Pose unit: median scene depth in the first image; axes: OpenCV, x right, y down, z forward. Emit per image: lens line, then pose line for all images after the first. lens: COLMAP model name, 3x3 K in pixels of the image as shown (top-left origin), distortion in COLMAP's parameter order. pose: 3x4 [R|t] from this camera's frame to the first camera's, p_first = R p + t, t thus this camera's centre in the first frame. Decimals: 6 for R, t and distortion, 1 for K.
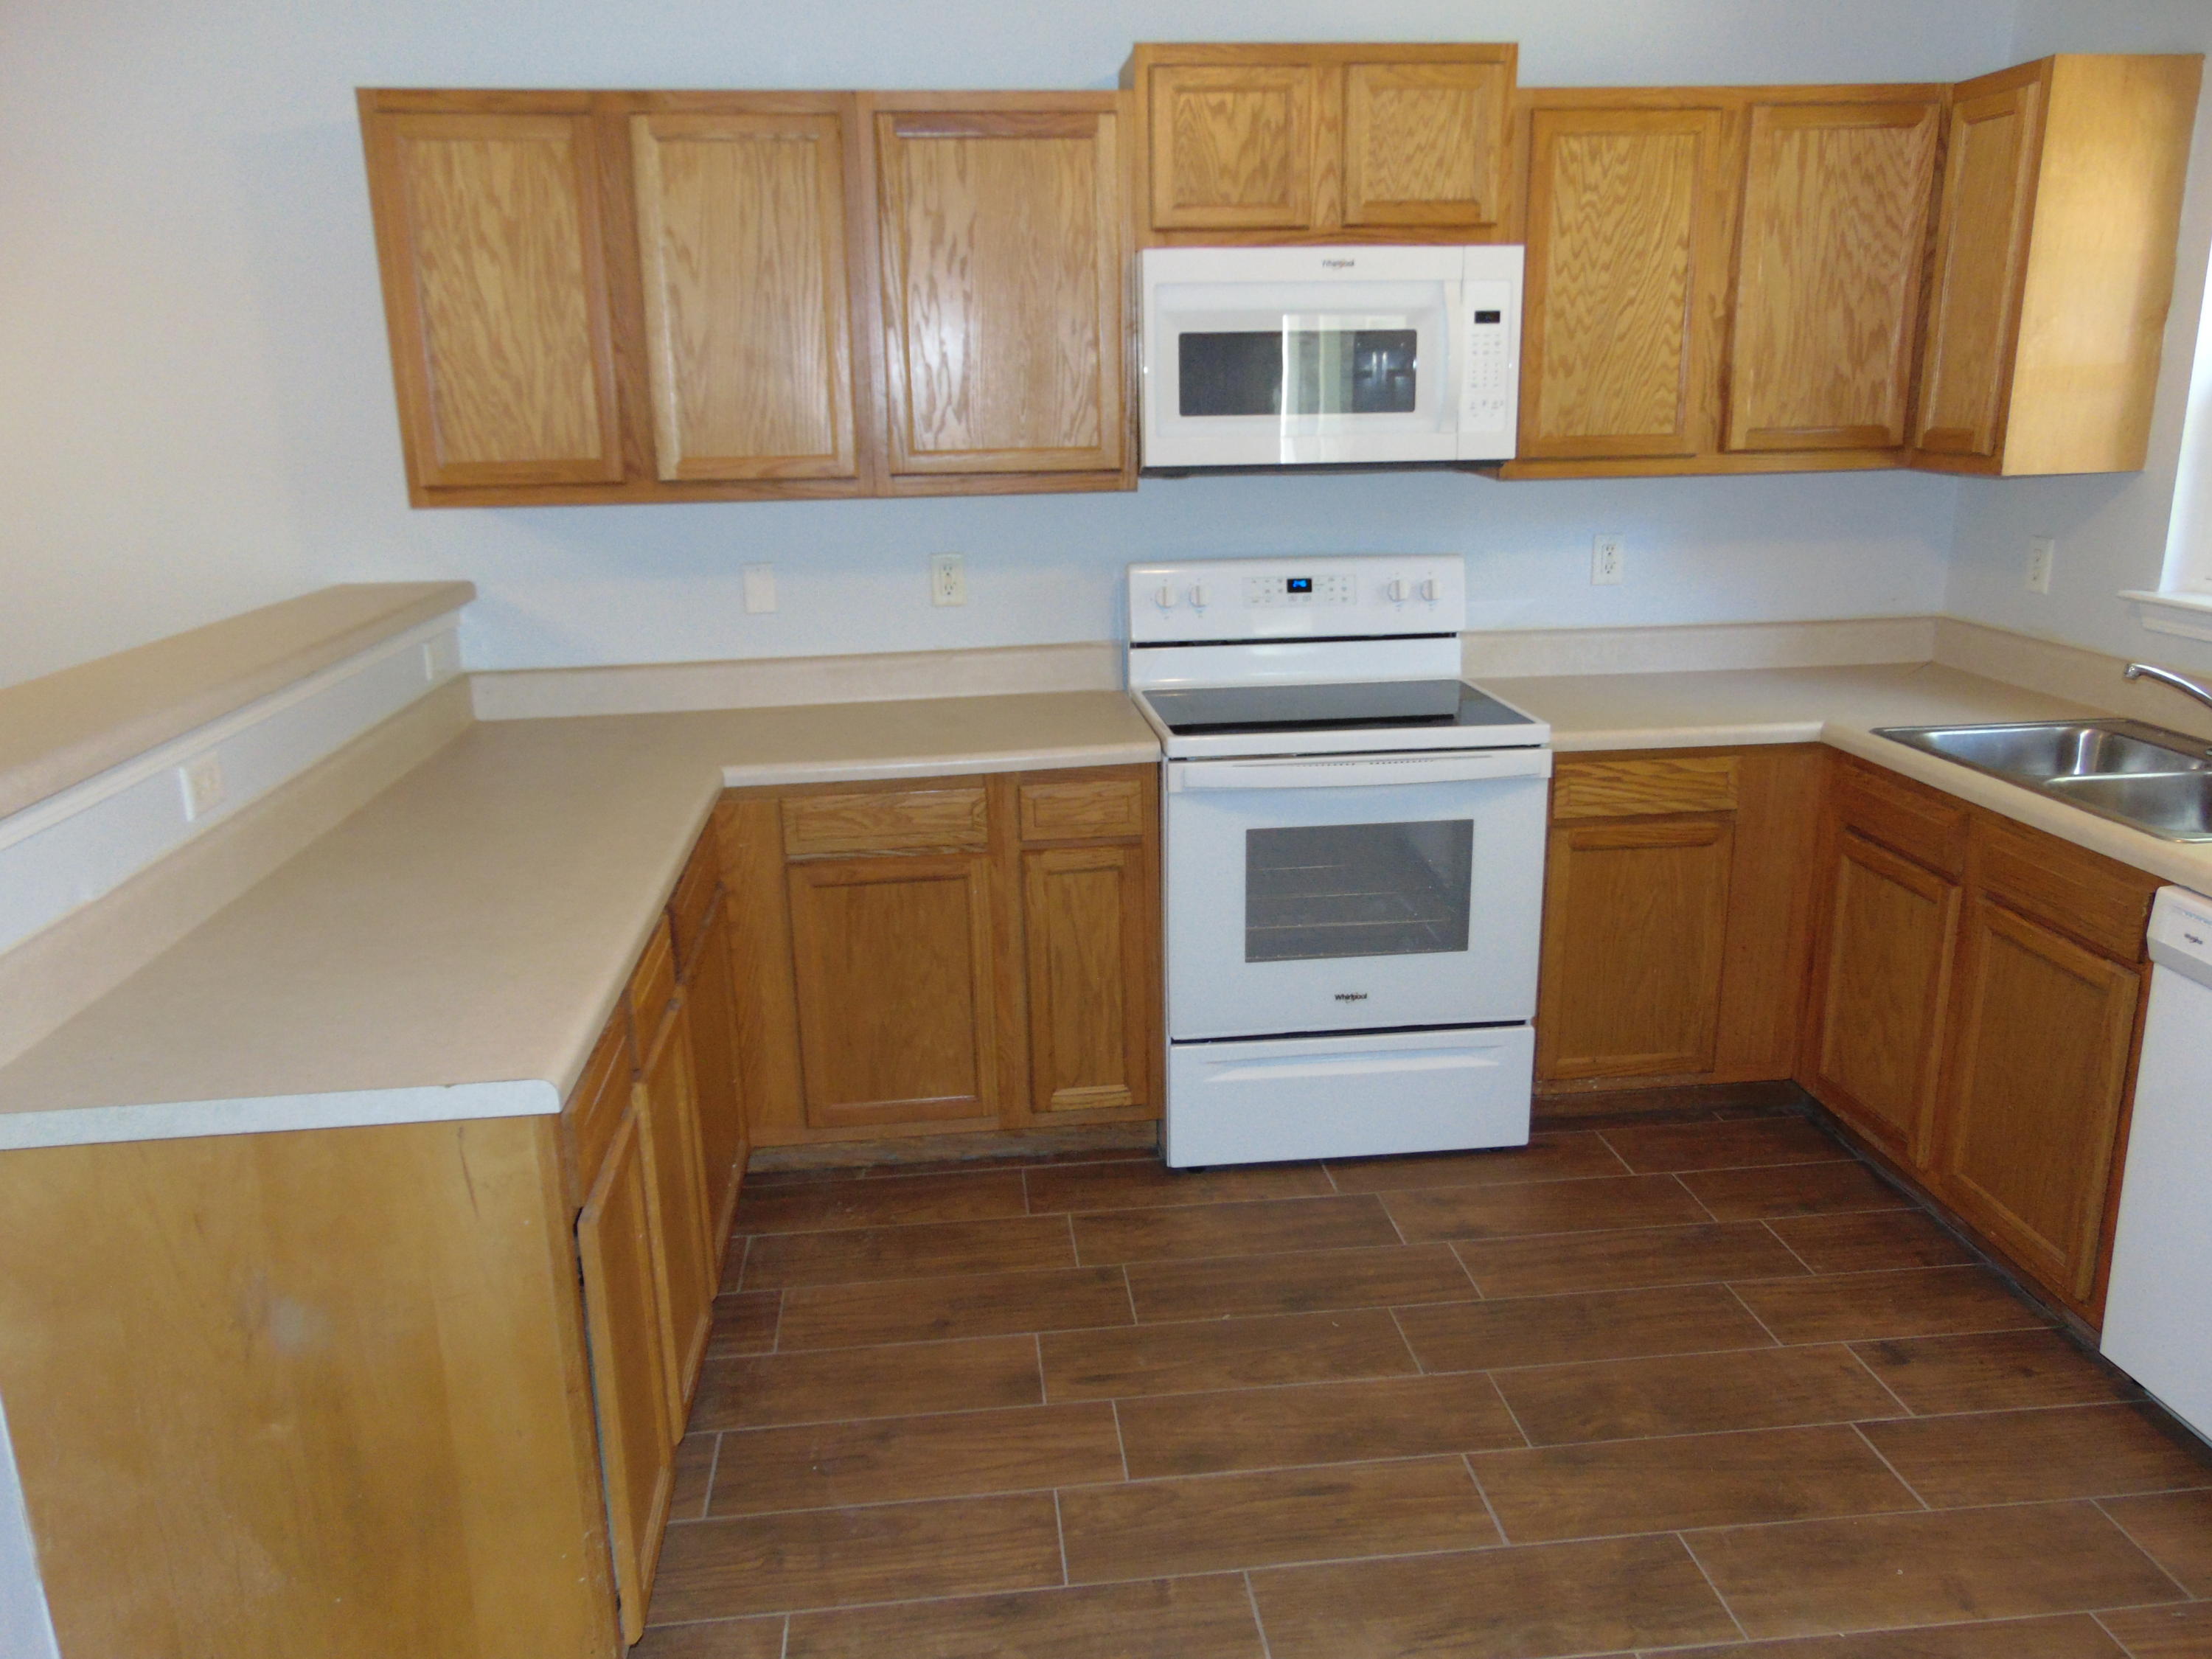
lens RADIAL K [[1639.1, 0, 1111.7], [0, 1639.1, 825.3], [0, 0, 1]] dist [-0.028031, 0.050435]
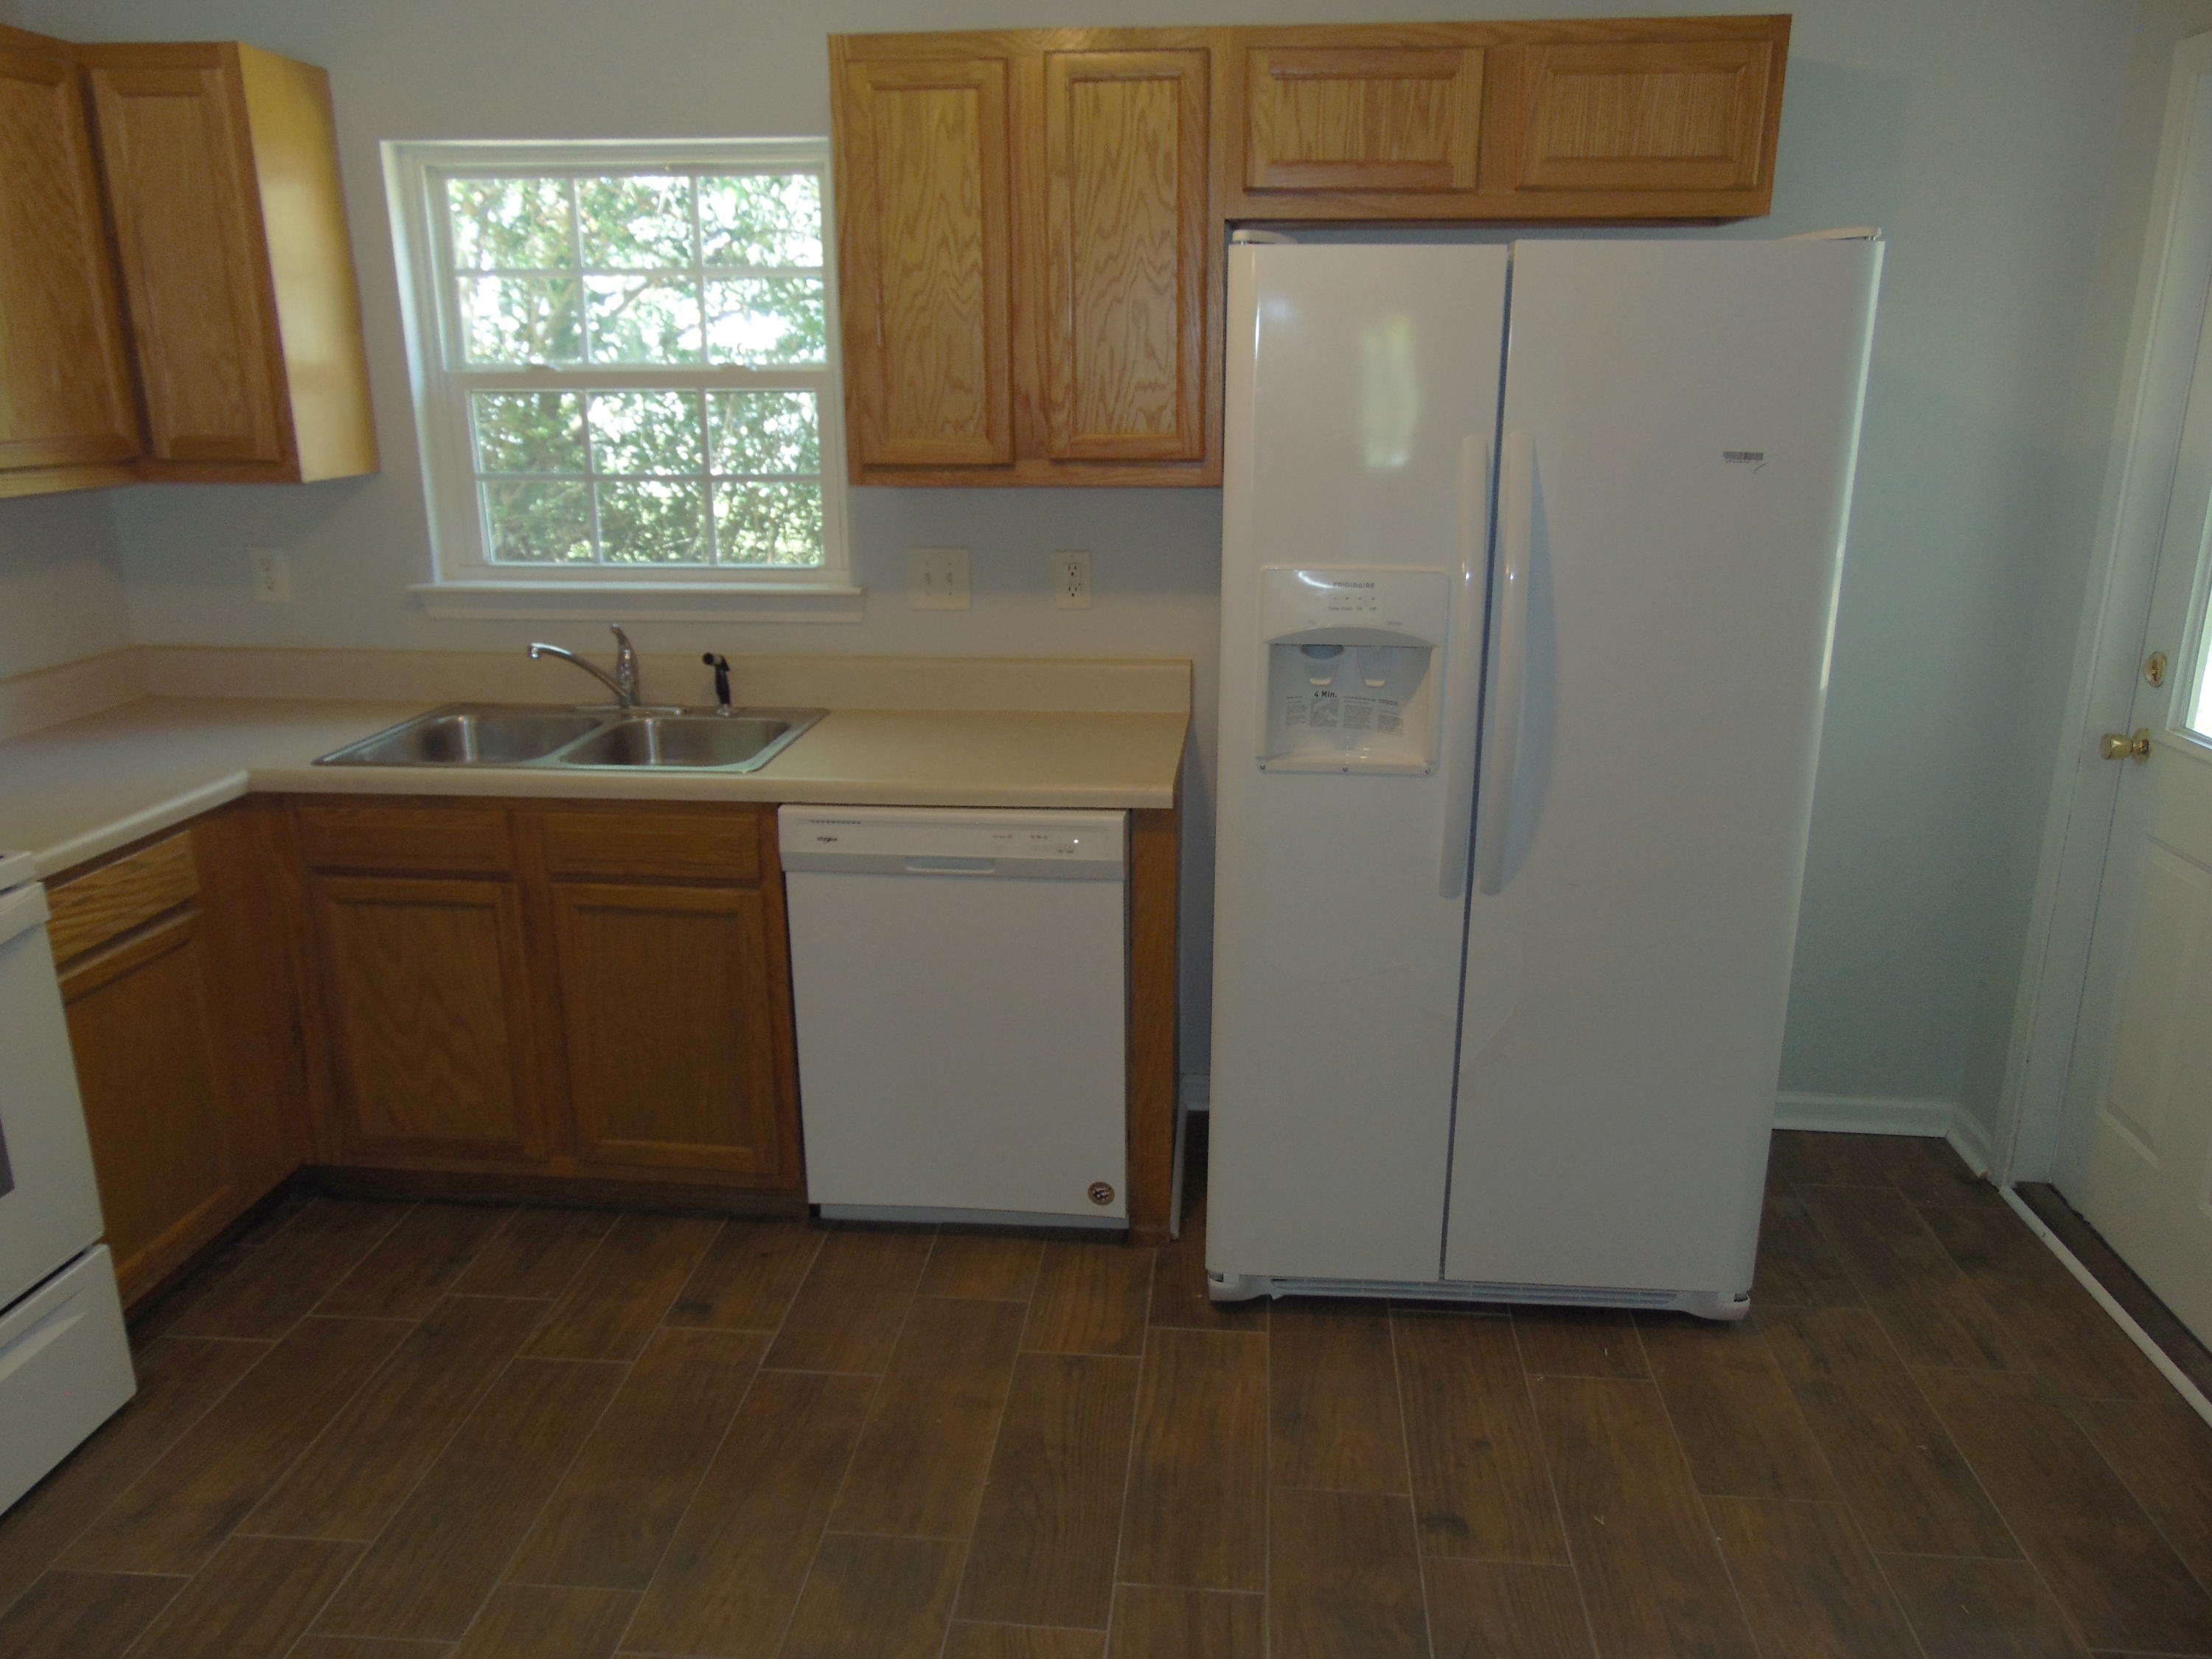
lens RADIAL K [[1639.1, 0, 1105.9], [0, 1639.1, 828.3], [0, 0, 1]] dist [-0.028031, 0.050435]
pose [[0.197737, -0.253289, 0.946966, -0.342048], [0.256316, 0.945791, 0.199453, -0.097316], [-0.946151, 0.203283, 0.251940, 0.372155]]
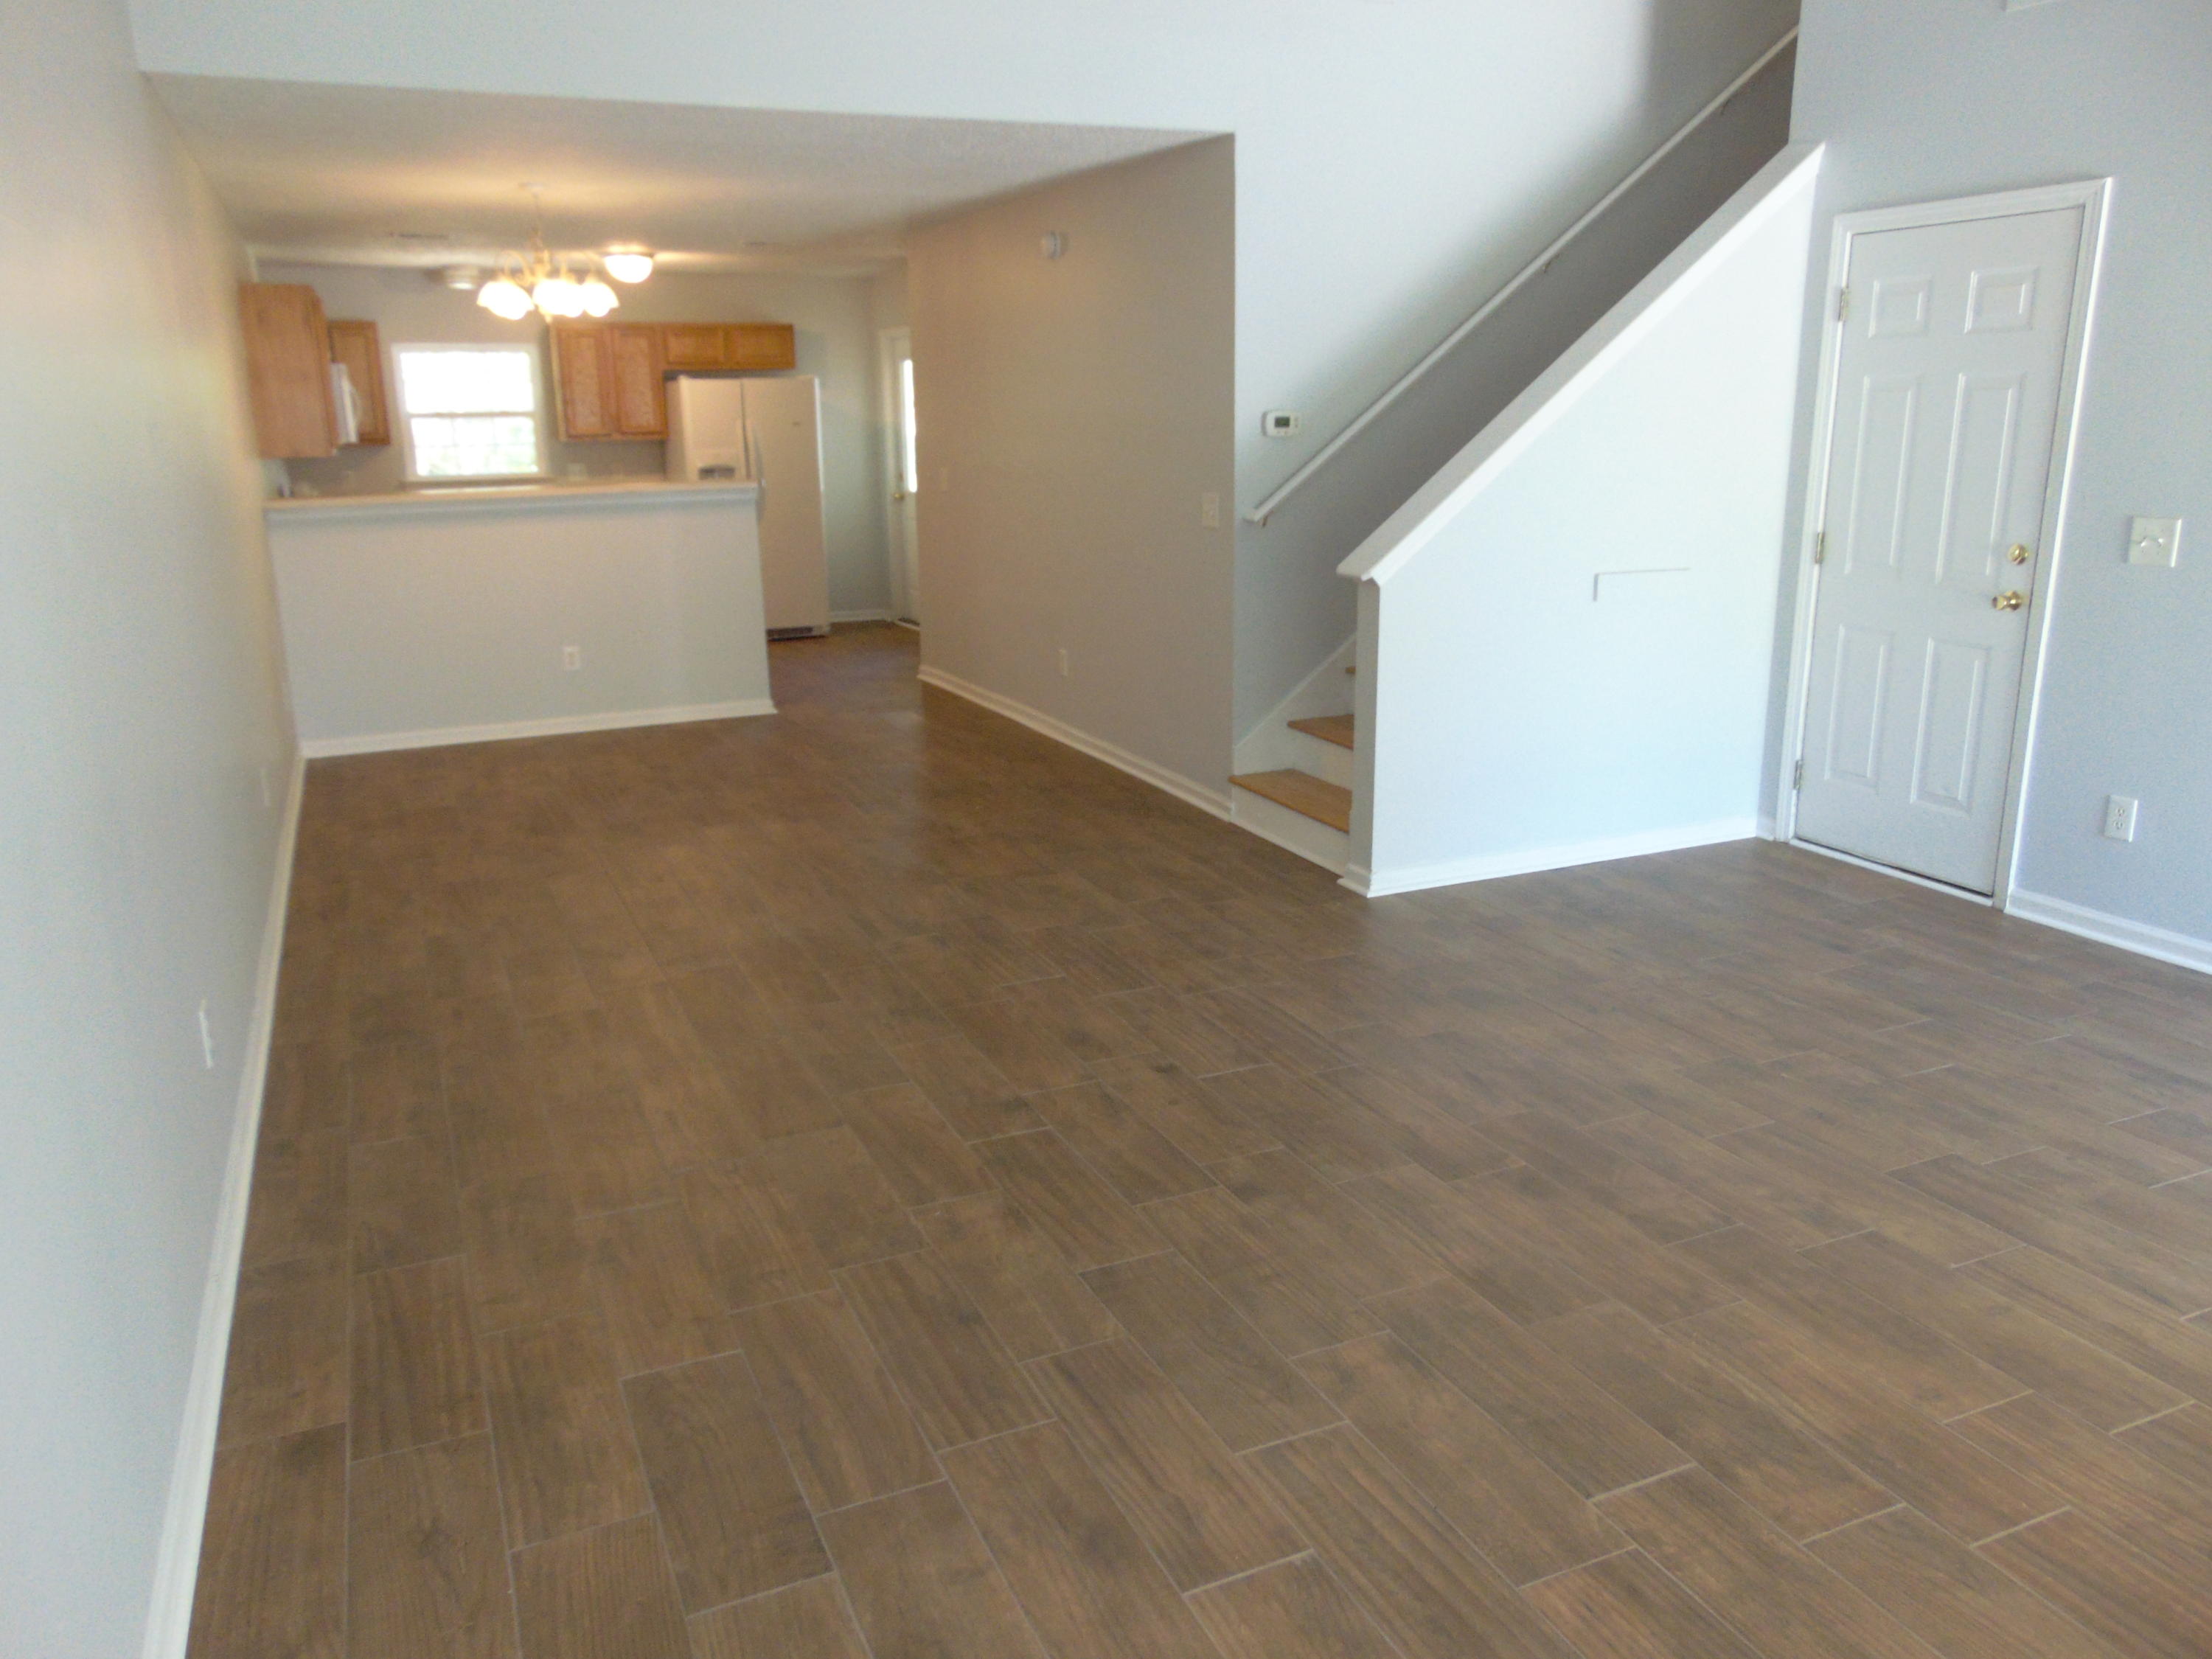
lens RADIAL K [[1639.1, 0, 1104.1], [0, 1639.1, 833.5], [0, 0, 1]] dist [-0.028031, 0.050435]
pose [[-0.295131, -0.224396, 0.928732, -2.441070], [0.269443, 0.913031, 0.306226, -0.119359], [-0.916678, 0.340617, -0.209002, 0.595027]]
